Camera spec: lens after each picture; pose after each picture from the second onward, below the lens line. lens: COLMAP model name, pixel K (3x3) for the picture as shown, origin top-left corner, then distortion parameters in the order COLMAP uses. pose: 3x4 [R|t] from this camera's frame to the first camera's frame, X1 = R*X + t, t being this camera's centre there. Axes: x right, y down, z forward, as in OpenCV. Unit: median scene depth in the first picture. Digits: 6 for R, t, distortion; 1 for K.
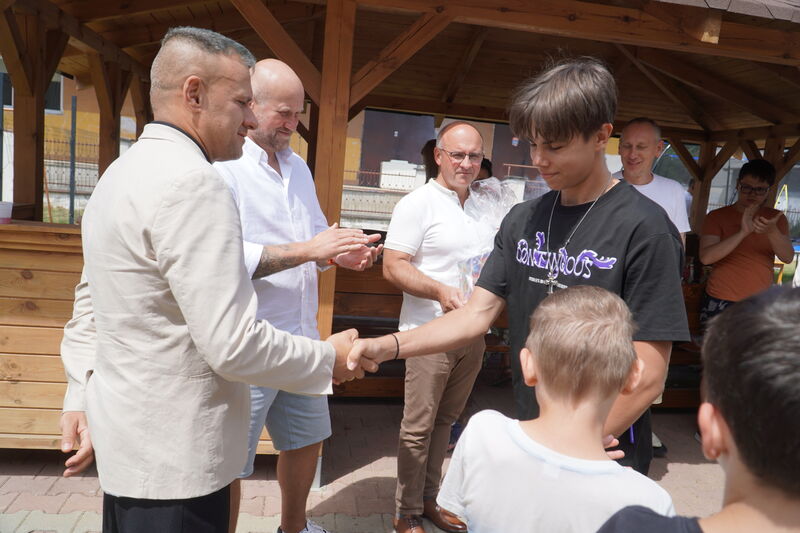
lens RADIAL K [[647.6, 0, 389.9], [0, 647.6, 264.1], [0, 0, 1]] dist [0.012185, -0.013405]
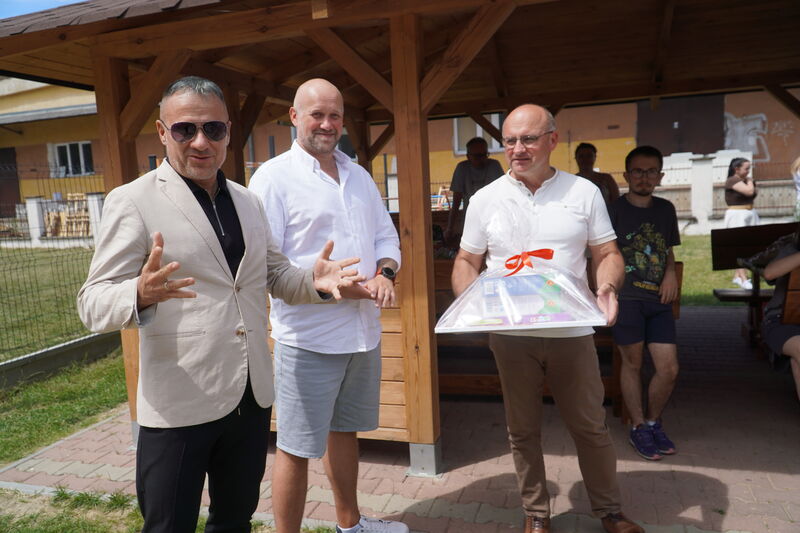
lens RADIAL K [[638.0, 0, 388.6], [0, 638.0, 274.8], [0, 0, 1]] dist [0.006972, -0.003232]
pose [[0.887163, -0.075900, -0.455172, 0.348677], [0.071797, 0.997072, -0.026325, 0.050147], [0.455837, -0.009325, 0.890014, 0.035517]]
